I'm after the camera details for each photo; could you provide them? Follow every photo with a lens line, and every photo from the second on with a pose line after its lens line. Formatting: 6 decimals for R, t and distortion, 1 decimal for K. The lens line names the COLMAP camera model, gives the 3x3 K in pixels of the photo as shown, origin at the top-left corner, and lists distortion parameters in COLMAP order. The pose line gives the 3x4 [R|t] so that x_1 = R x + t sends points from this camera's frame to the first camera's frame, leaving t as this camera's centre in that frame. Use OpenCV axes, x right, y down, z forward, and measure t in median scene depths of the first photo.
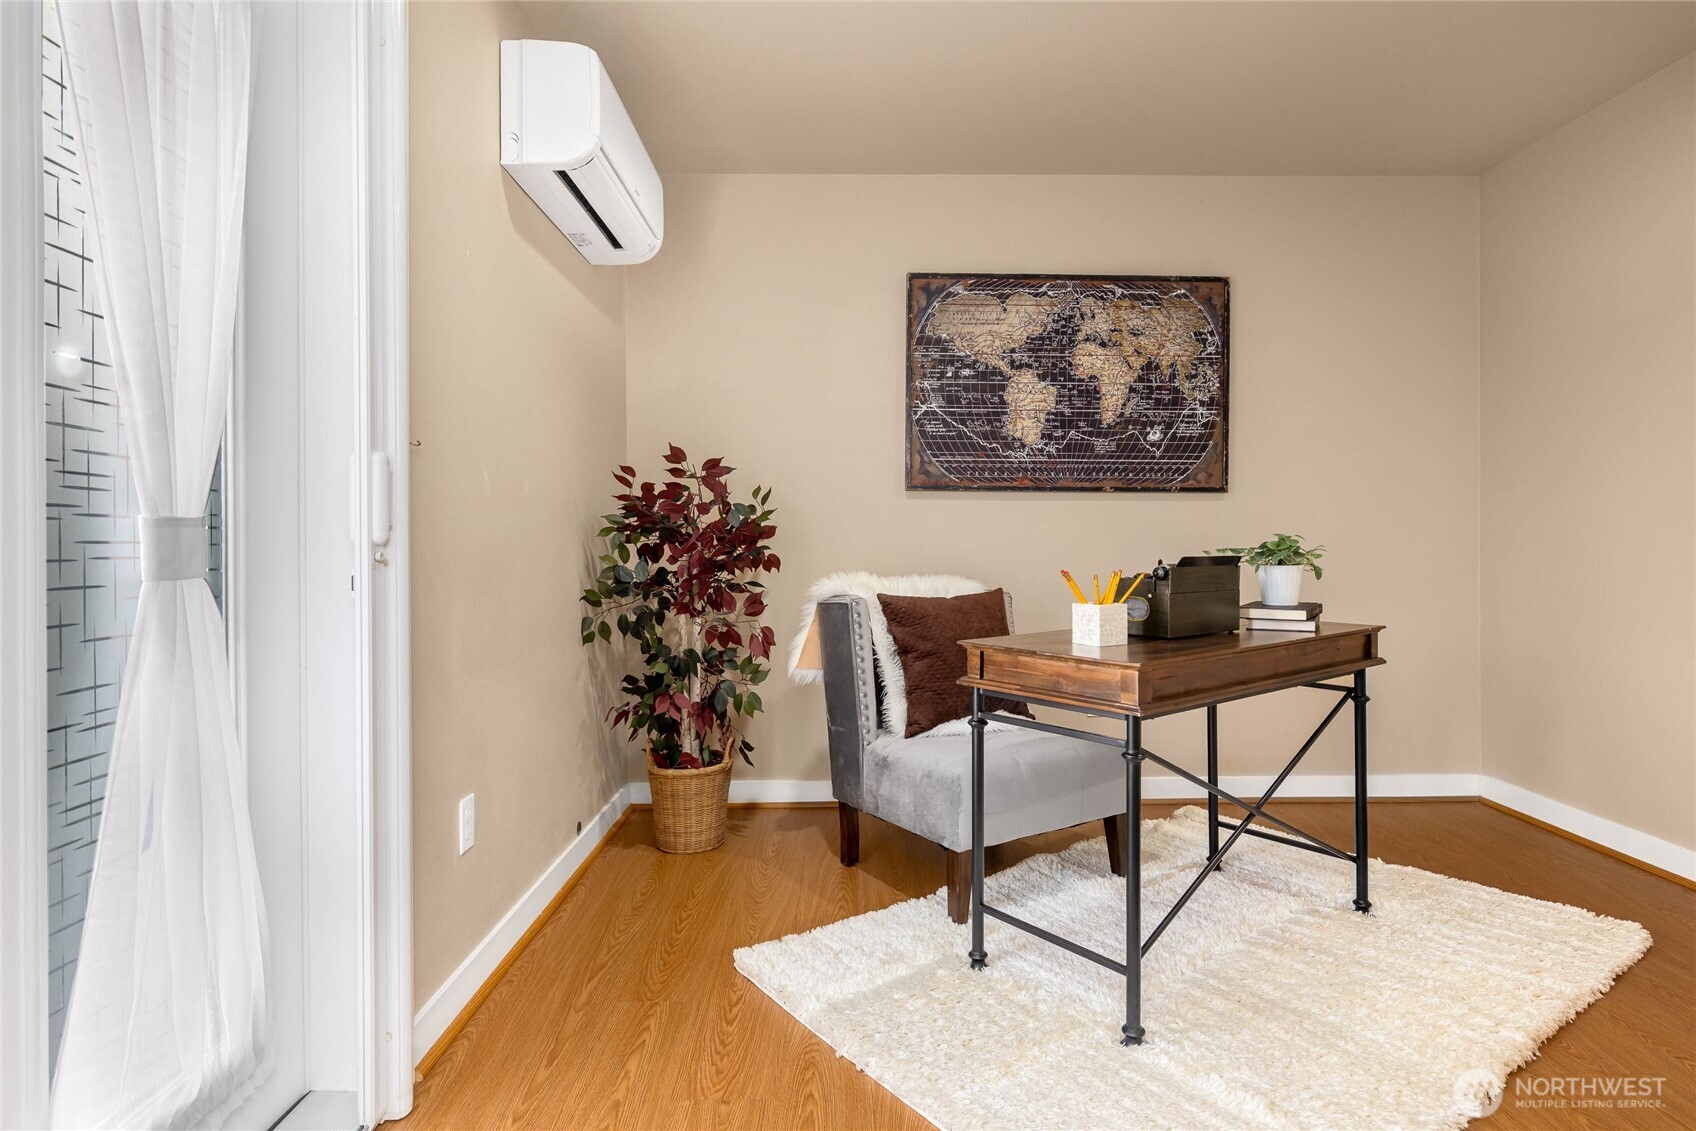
lens RADIAL K [[912.7, 0, 854.0], [0, 912.7, 545.4], [0, 0, 1]] dist [0.016036, 0.000416]
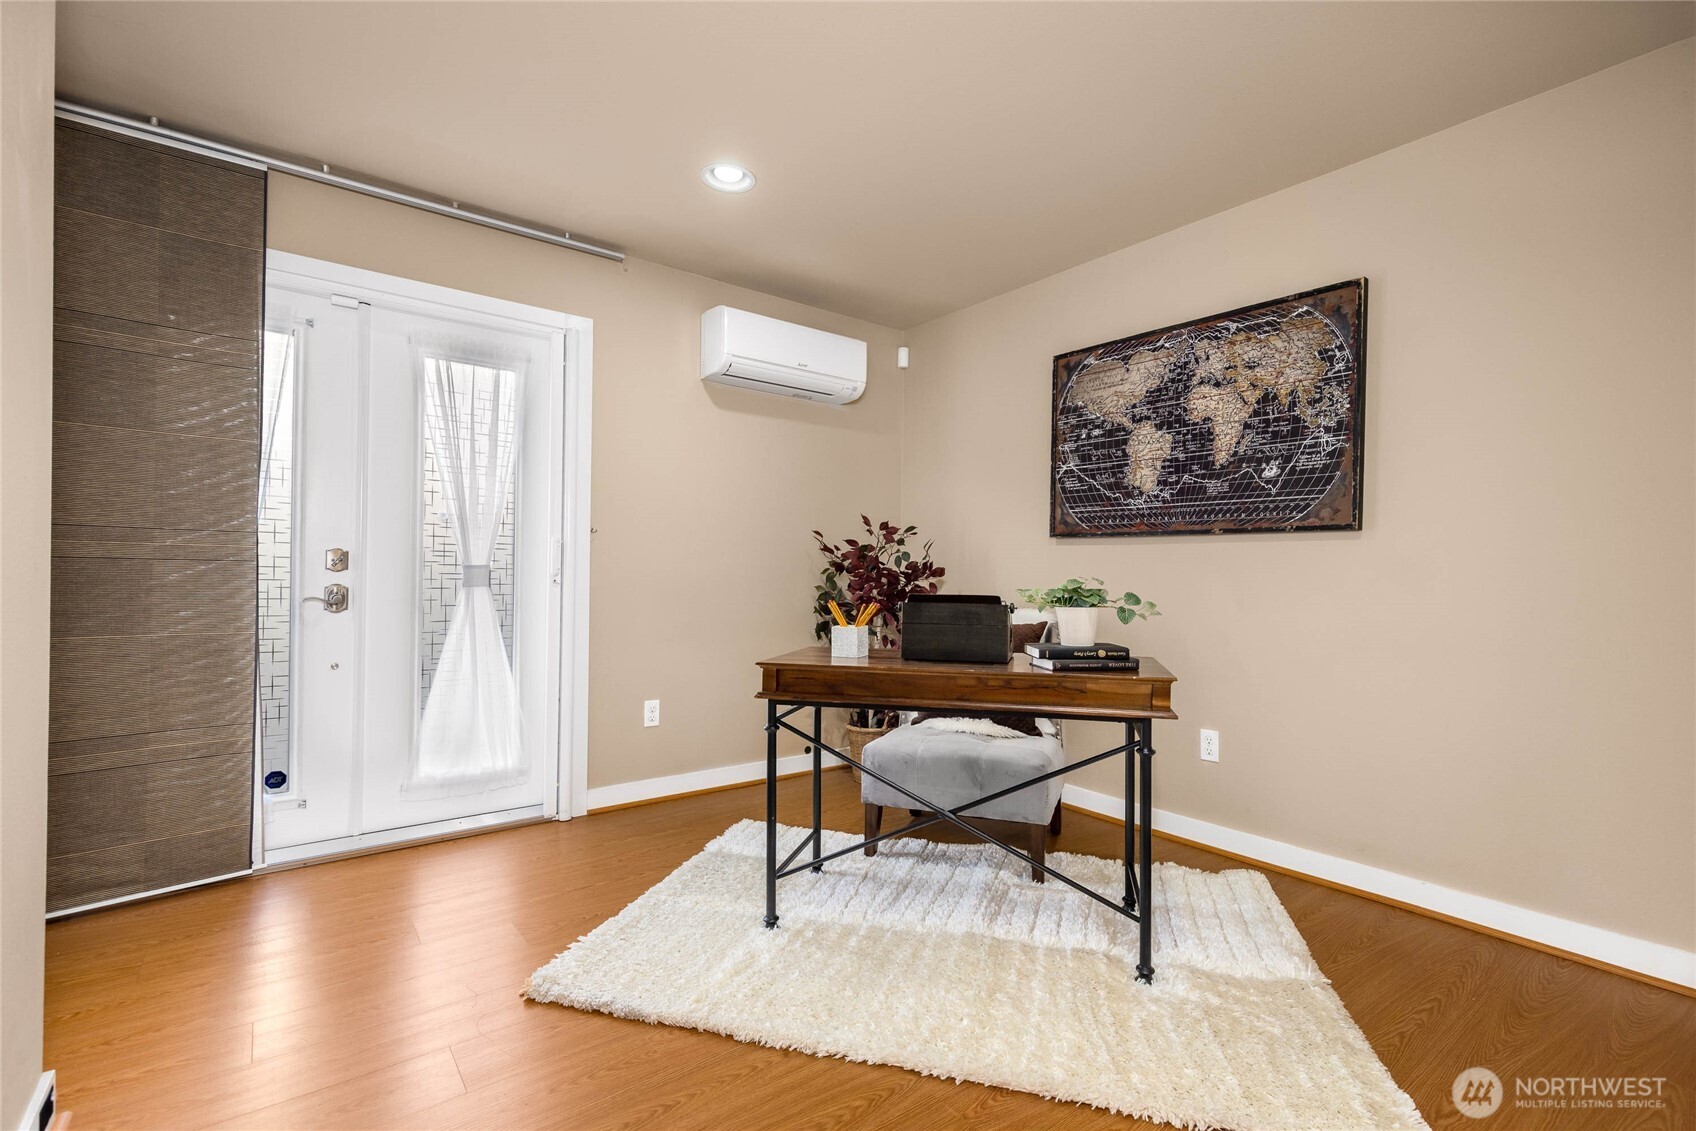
lens RADIAL K [[769.0, 0, 850.9], [0, 769.0, 570.0], [0, 0, 1]] dist [0.016270, -0.000620]
pose [[0.592484, 0.004755, -0.805568, 0.710437], [-0.012483, 0.999917, -0.003279, -0.012093], [0.805486, 0.011998, 0.592494, 0.191819]]
